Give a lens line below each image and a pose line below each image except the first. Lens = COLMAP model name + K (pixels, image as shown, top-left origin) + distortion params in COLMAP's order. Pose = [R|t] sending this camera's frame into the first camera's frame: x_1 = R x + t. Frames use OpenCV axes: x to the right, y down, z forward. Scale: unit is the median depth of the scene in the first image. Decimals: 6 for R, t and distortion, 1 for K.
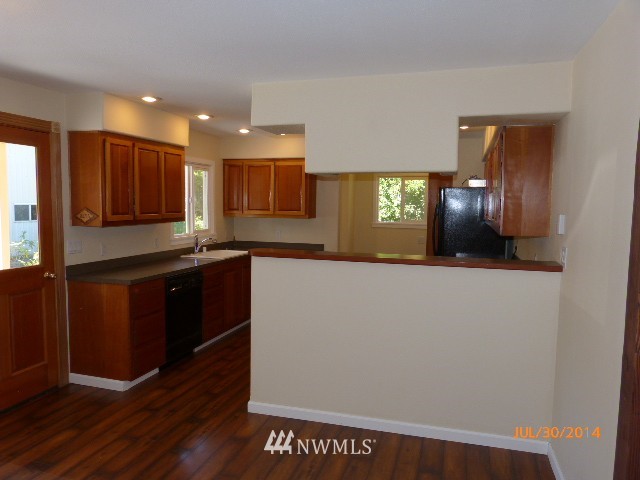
lens RADIAL K [[482.9, 0, 318.7], [0, 482.9, 238.4], [0, 0, 1]] dist [-0.035043, 0.020693]
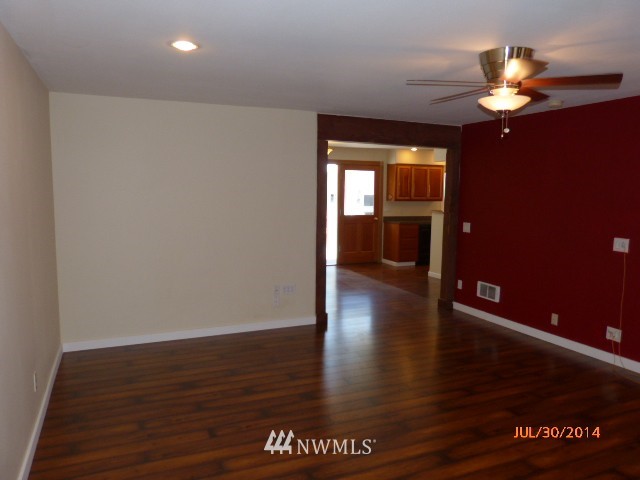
lens RADIAL K [[482.9, 0, 320.1], [0, 482.9, 239.3], [0, 0, 1]] dist [-0.035043, 0.020693]
pose [[0.651320, 0.073947, -0.755192, 1.108000], [-0.055751, 0.997214, 0.049562, 0.064018], [0.756752, 0.009823, 0.653628, -0.864890]]
